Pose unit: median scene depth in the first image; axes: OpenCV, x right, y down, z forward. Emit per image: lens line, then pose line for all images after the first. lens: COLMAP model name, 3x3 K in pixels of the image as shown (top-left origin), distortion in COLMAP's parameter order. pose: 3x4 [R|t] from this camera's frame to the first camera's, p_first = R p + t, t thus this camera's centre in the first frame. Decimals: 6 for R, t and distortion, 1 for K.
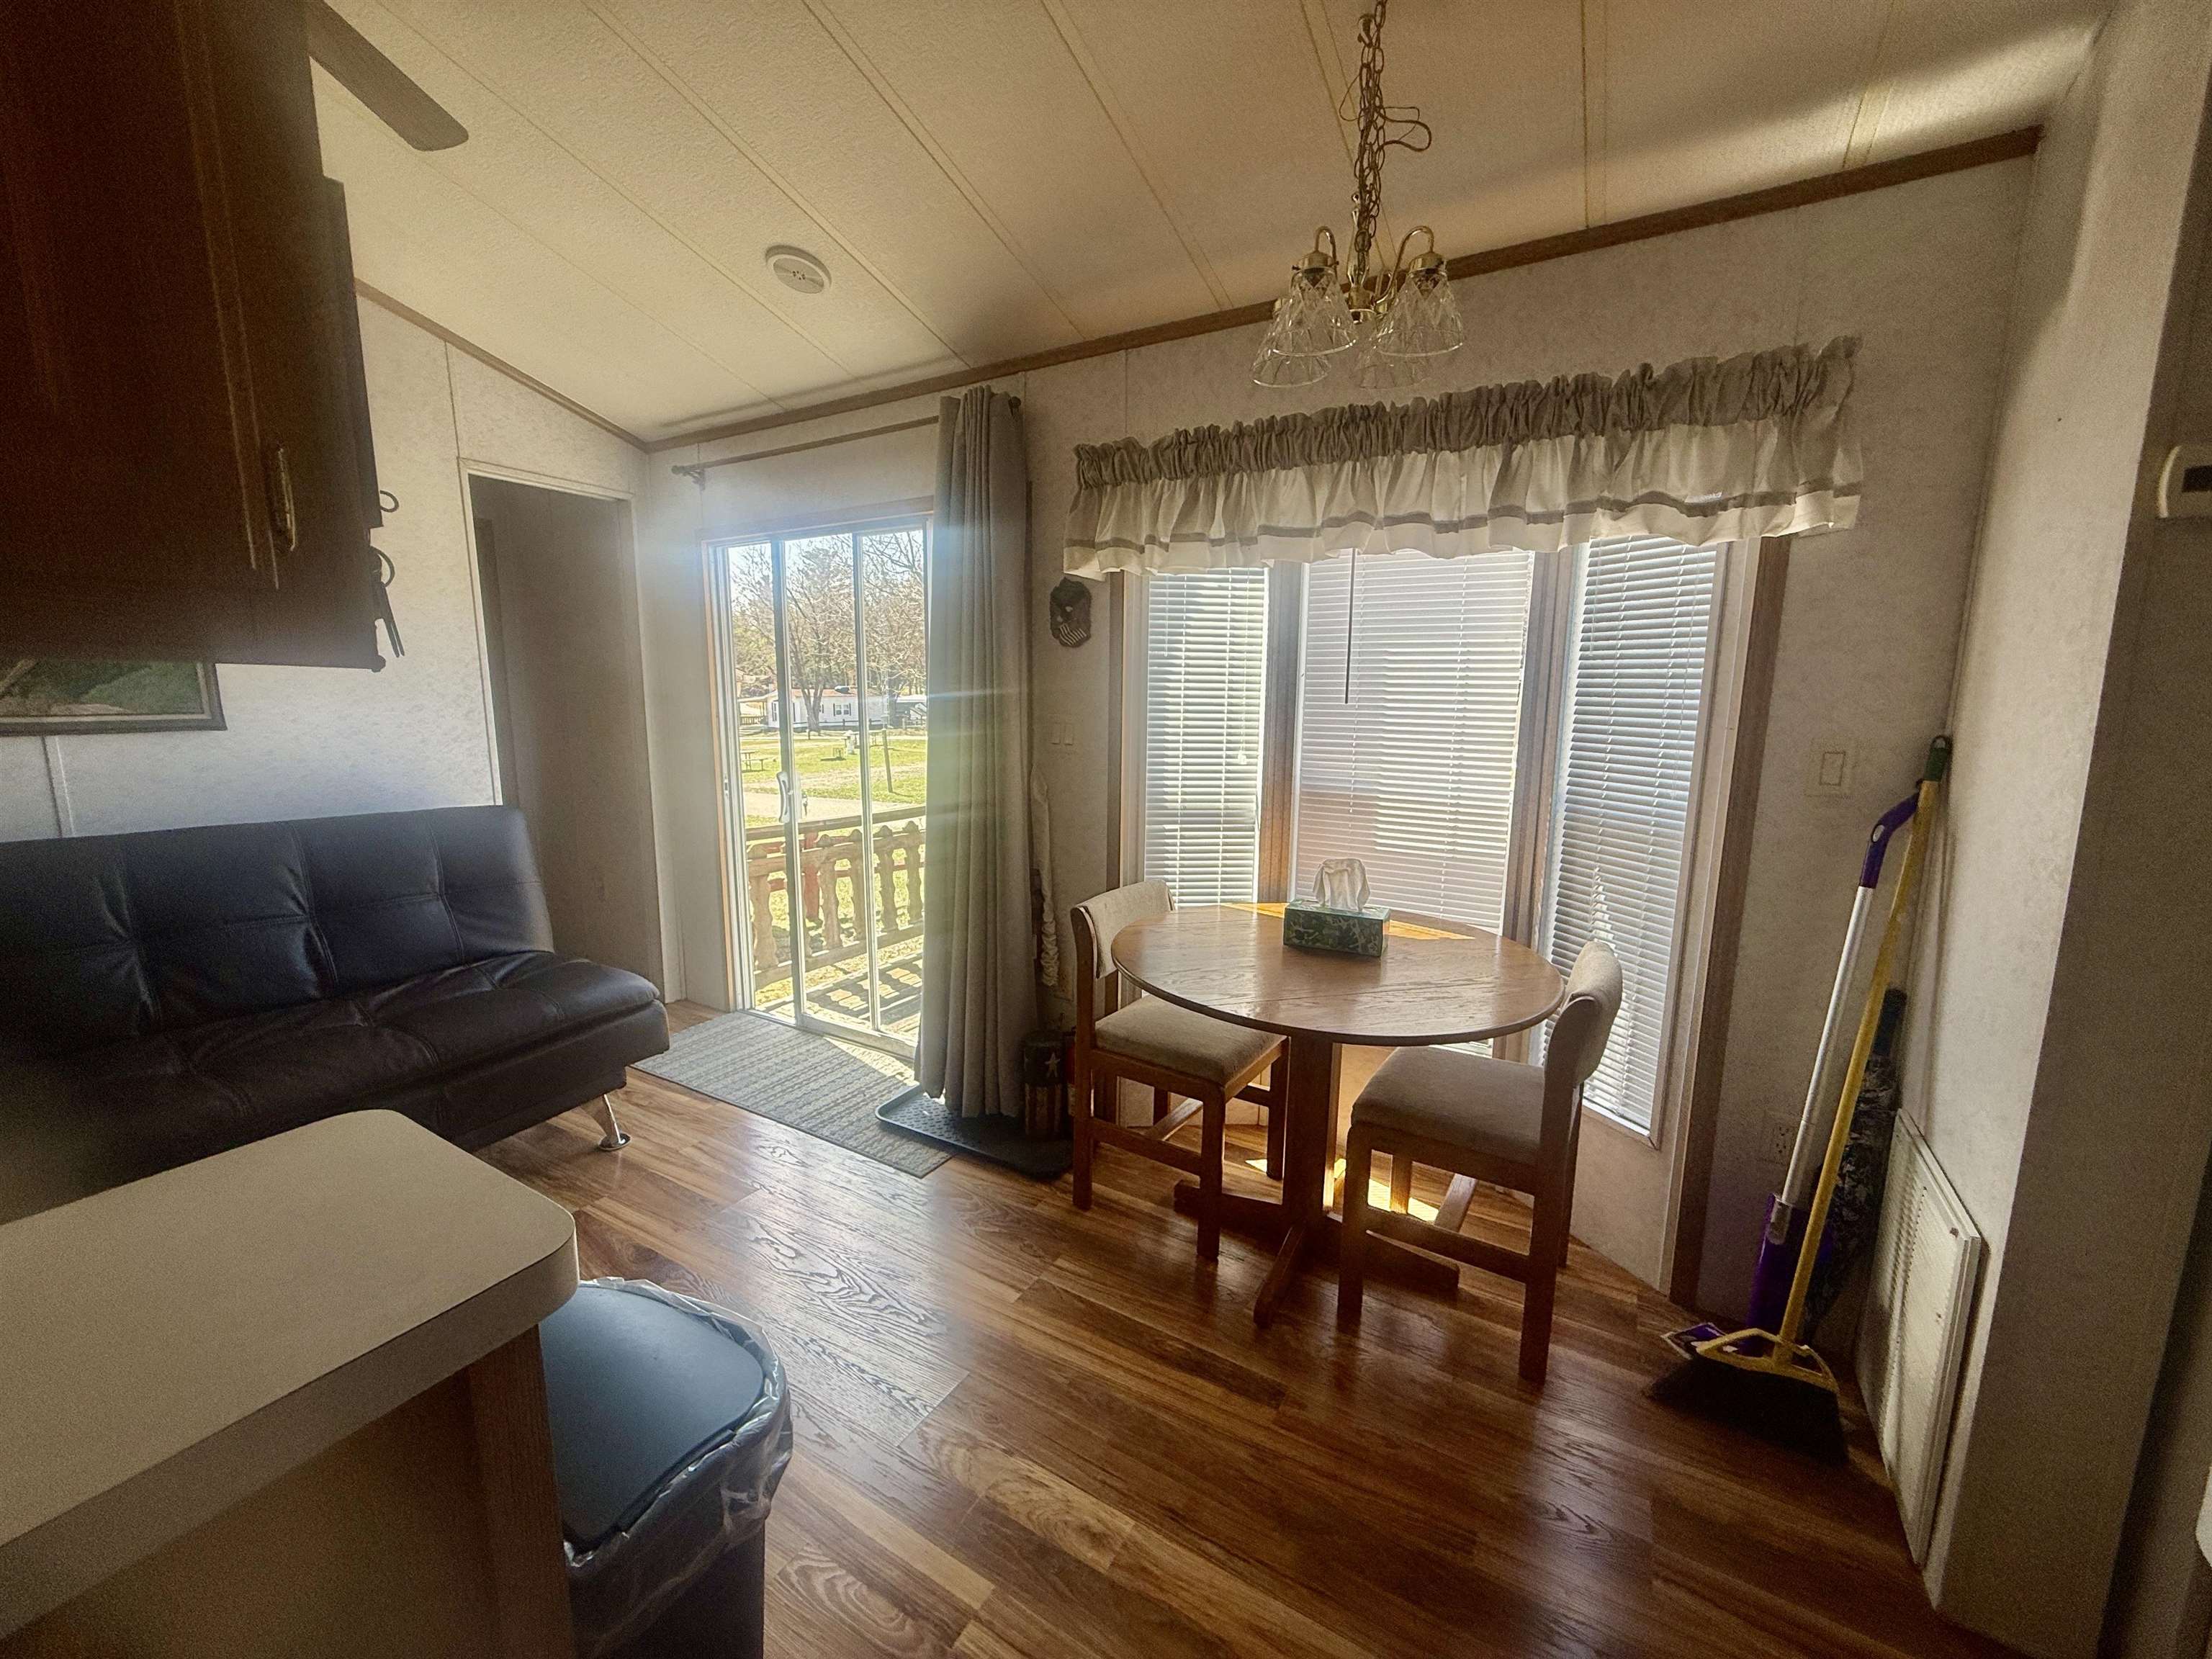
lens RADIAL K [[879.2, 0, 1104.6], [0, 879.2, 827.8], [0, 0, 1]] dist [0.000808, 0.000181]
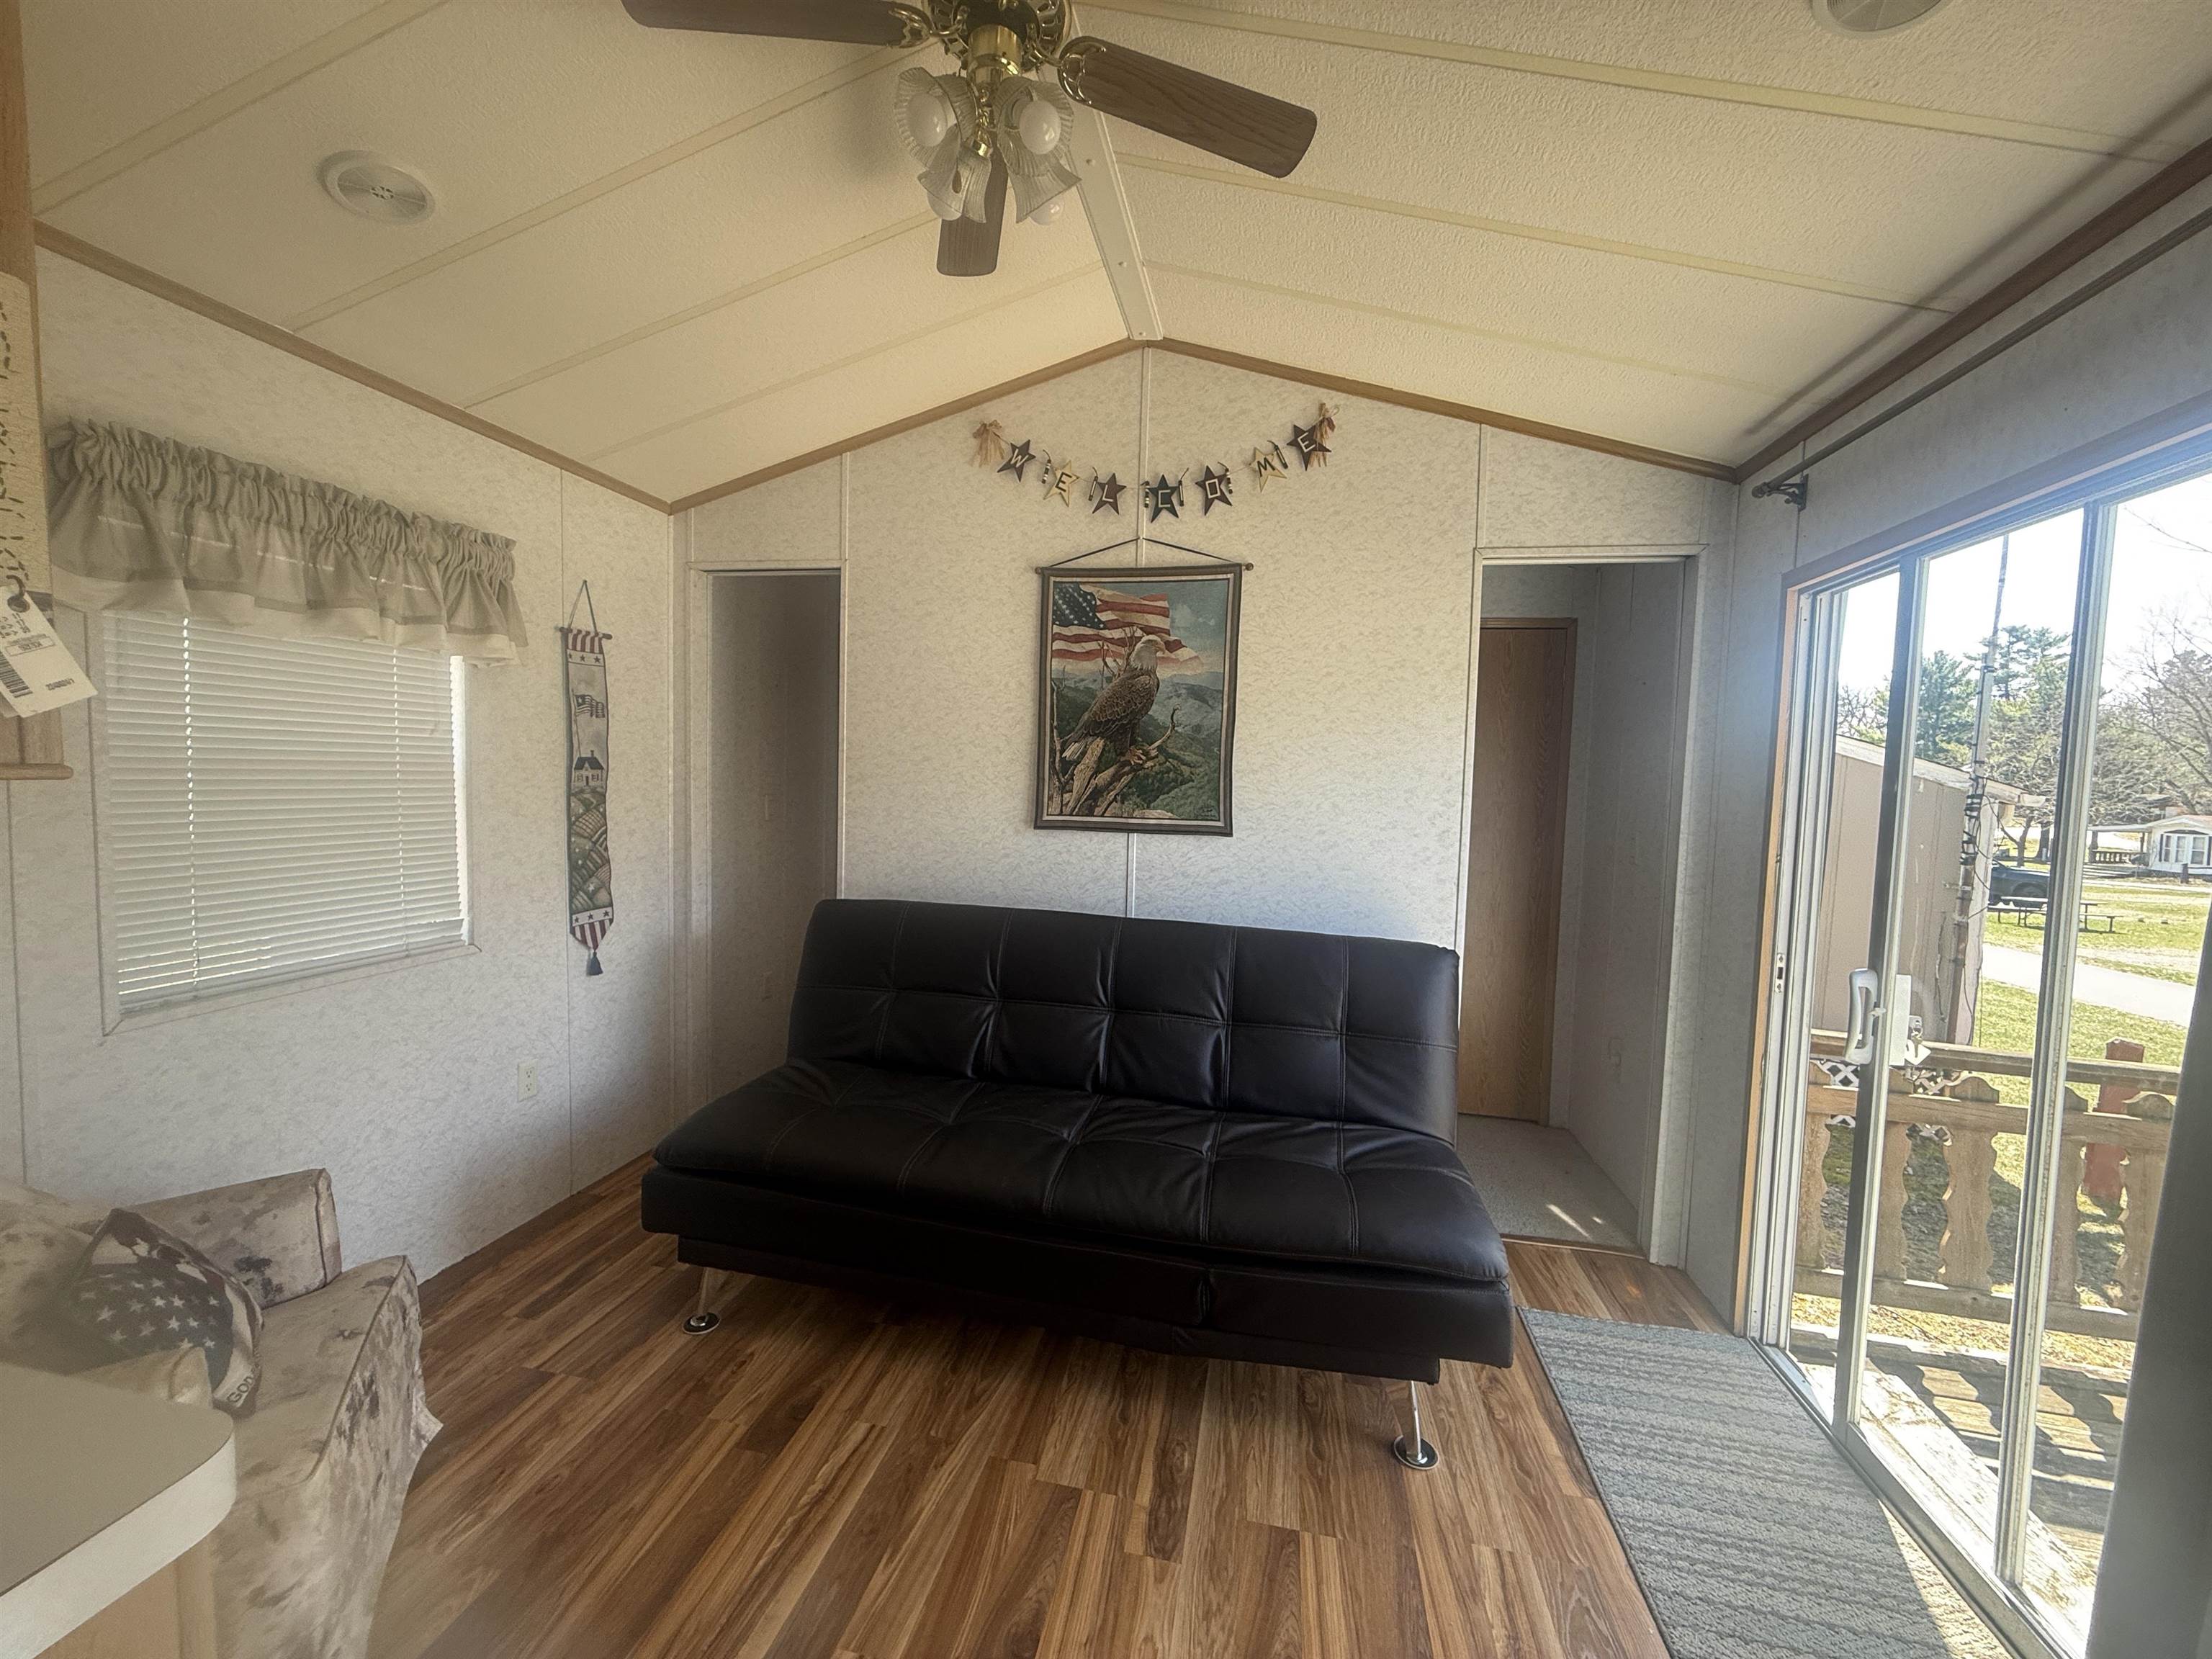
lens RADIAL K [[879.2, 0, 1095.0], [0, 879.2, 828.8], [0, 0, 1]] dist [0.000808, 0.000181]
pose [[0.320364, 0.057157, -0.945568, -0.004623], [-0.175287, 0.984517, 0.000124, -0.077544], [0.930936, 0.165706, 0.325423, 0.406725]]
